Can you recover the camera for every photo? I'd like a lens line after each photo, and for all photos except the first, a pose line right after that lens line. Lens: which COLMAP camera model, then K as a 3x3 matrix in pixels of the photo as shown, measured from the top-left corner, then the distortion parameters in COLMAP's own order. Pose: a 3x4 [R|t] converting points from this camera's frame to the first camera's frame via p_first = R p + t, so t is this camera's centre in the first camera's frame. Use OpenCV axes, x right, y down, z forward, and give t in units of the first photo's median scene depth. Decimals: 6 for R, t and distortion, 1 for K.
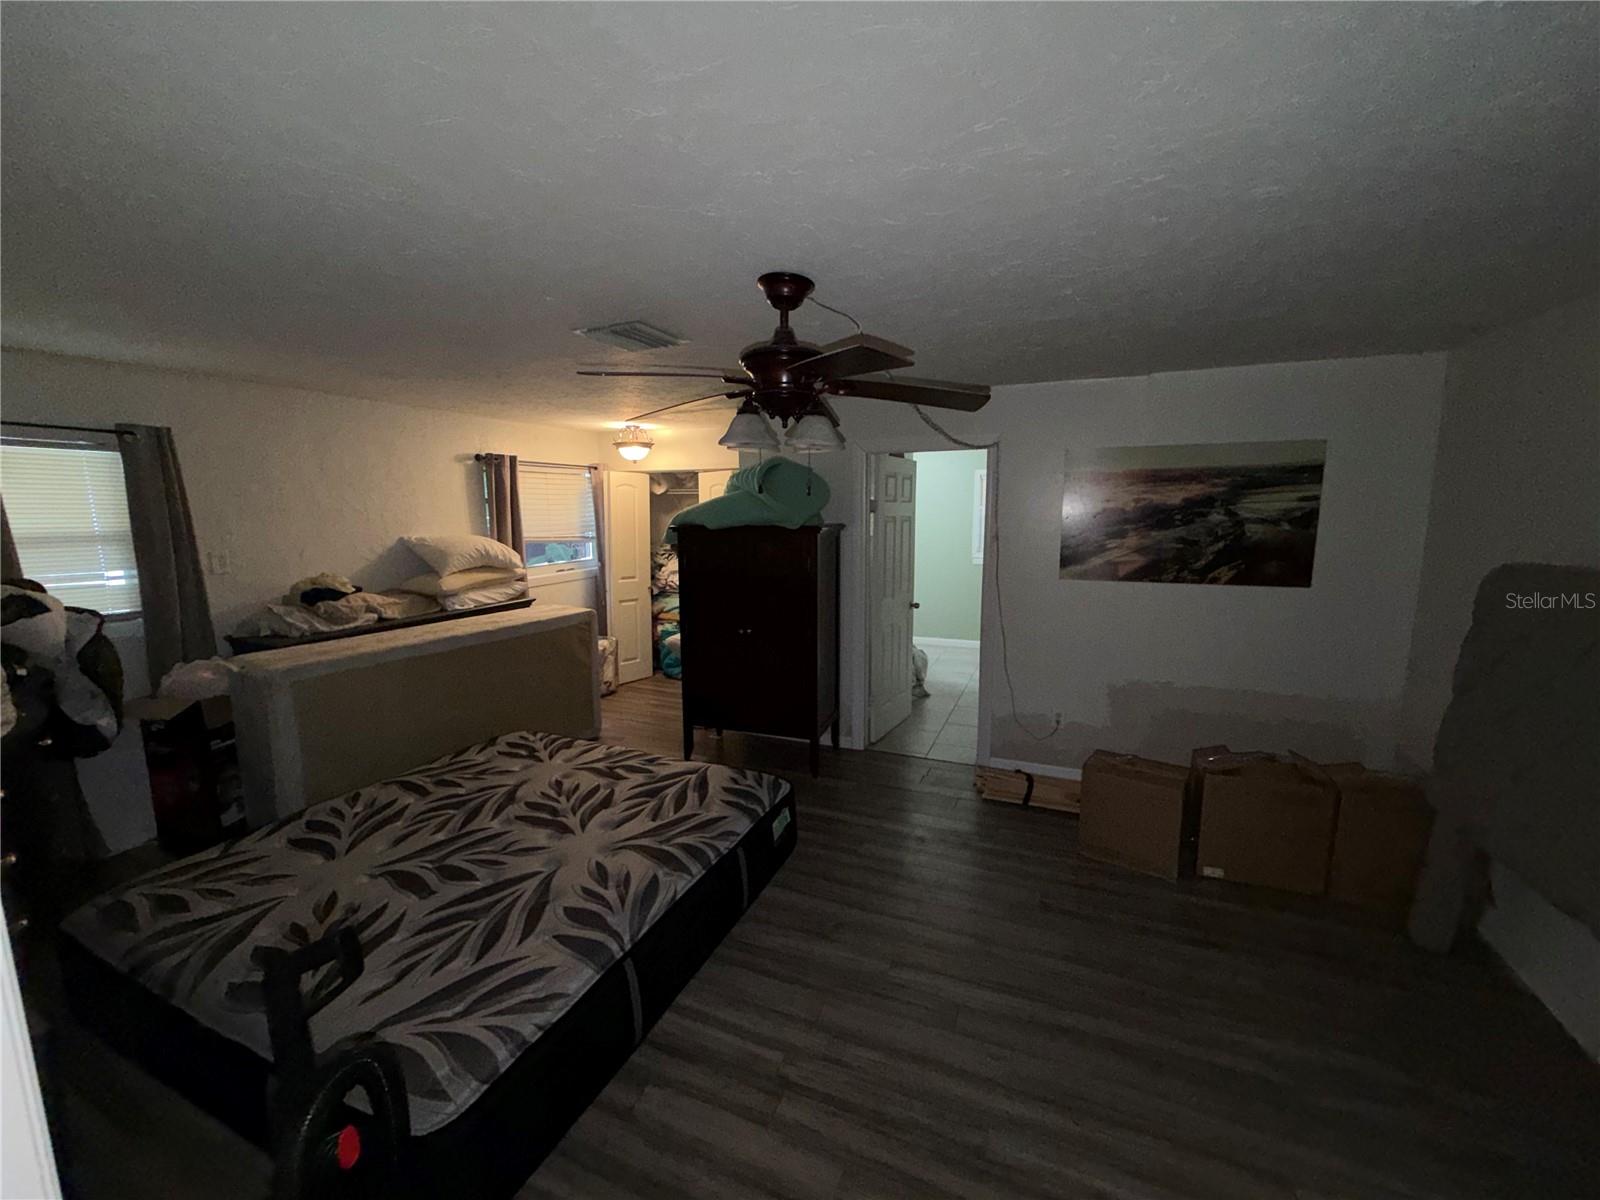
lens RADIAL K [[635.5, 0, 797.6], [0, 635.5, 601.8], [0, 0, 1]] dist [0.000071, -0.000207]
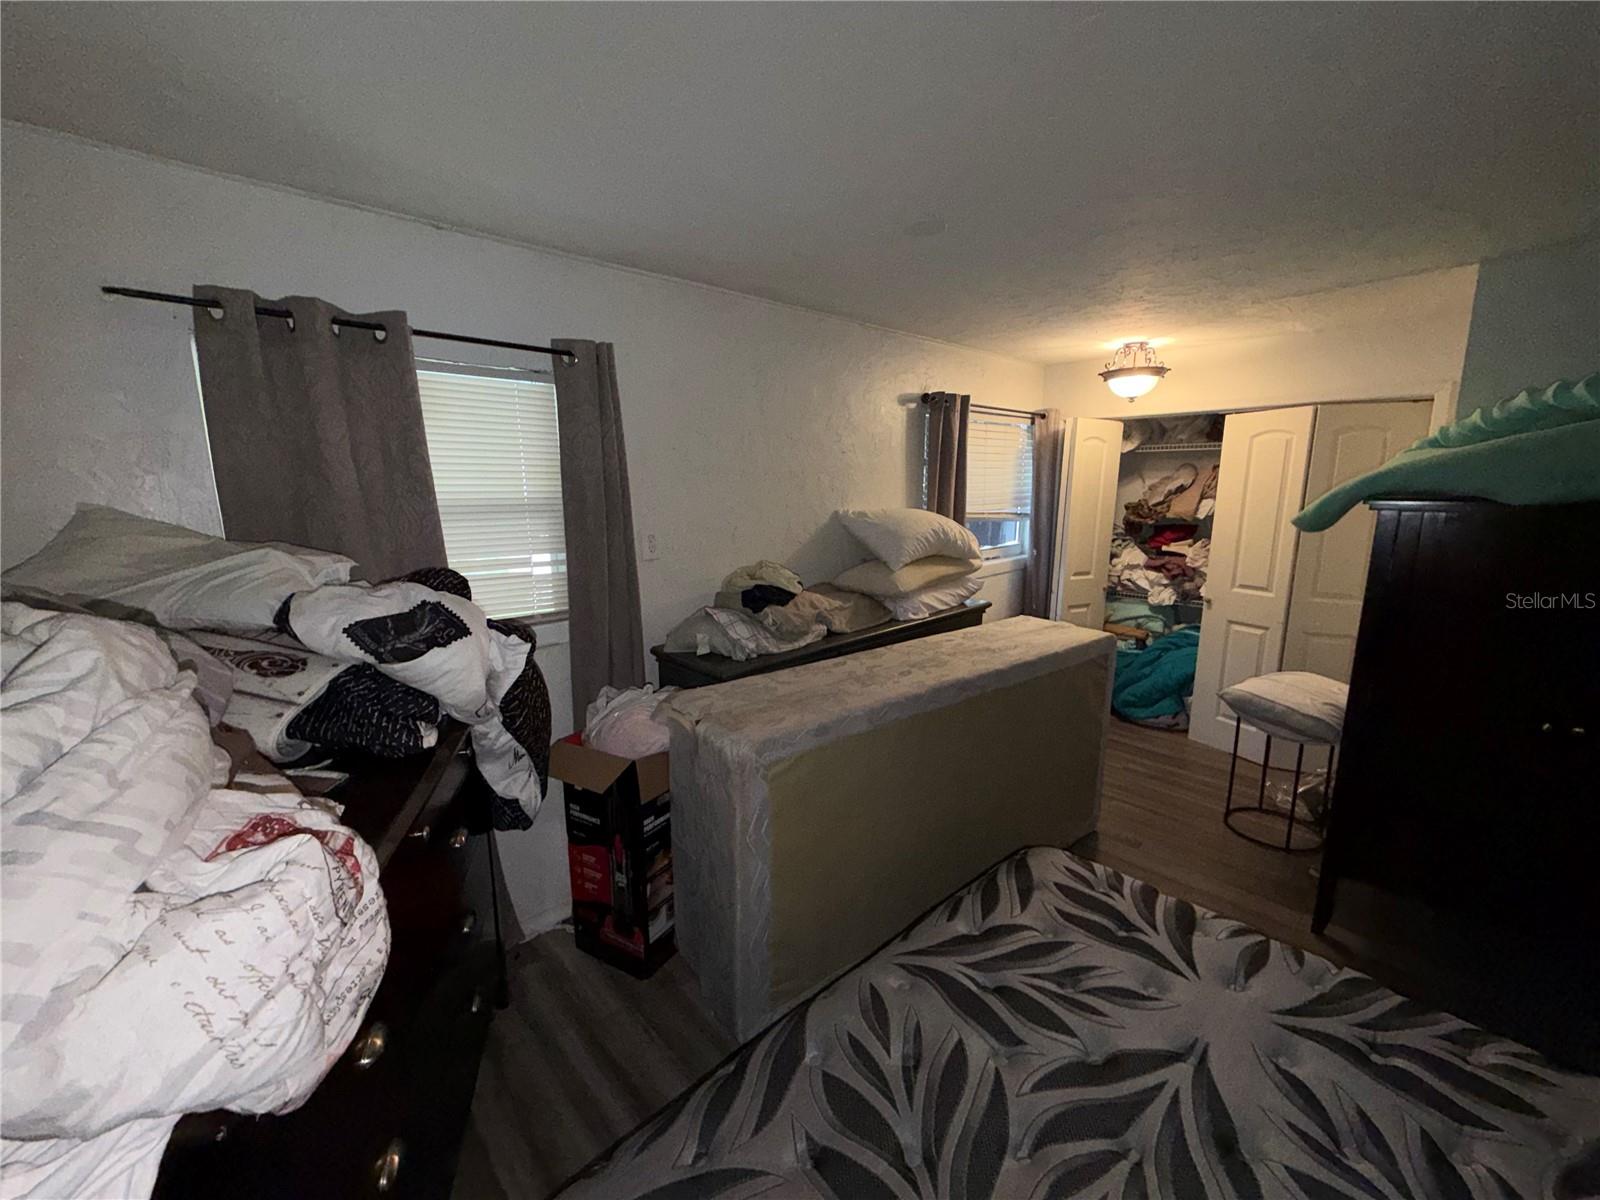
lens RADIAL K [[635.5, 0, 800.3], [0, 635.5, 601.2], [0, 0, 1]] dist [0.000071, -0.000207]
pose [[0.916469, 0.071400, -0.393682, -0.458110], [-0.055968, 0.997152, 0.050556, -0.042387], [0.396171, -0.024300, 0.917855, 0.400428]]
